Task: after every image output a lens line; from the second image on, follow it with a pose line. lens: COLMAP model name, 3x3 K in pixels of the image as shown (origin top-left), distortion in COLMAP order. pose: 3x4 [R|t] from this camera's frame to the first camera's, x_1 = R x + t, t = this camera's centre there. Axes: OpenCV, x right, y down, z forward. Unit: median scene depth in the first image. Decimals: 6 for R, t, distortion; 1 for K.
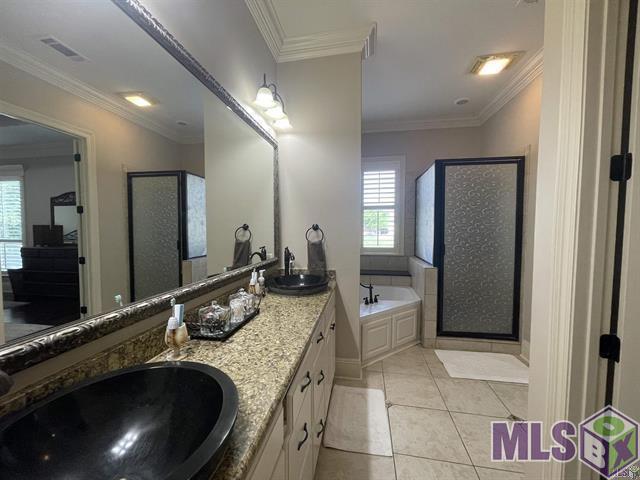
lens RADIAL K [[257.6, 0, 316.6], [0, 257.6, 240.9], [0, 0, 1]] dist [-0.000913, 0.000010]
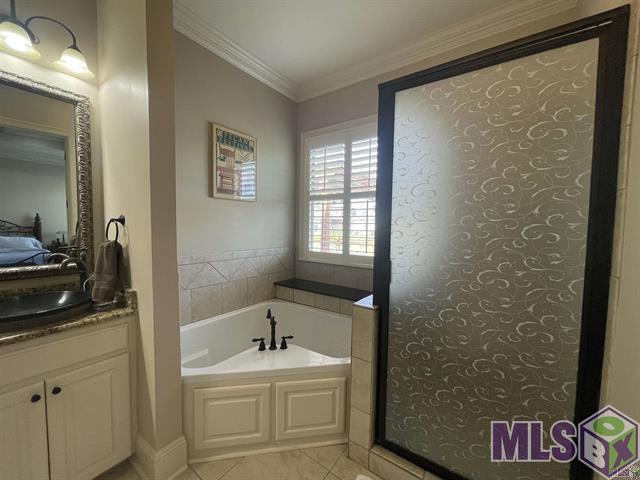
lens RADIAL K [[257.6, 0, 316.6], [0, 257.6, 240.9], [0, 0, 1]] dist [-0.000913, 0.000010]
pose [[0.895571, 0.039632, -0.443149, 0.574005], [-0.034861, 0.999213, 0.018911, -0.028633], [0.443550, -0.001487, 0.896248, 0.507062]]
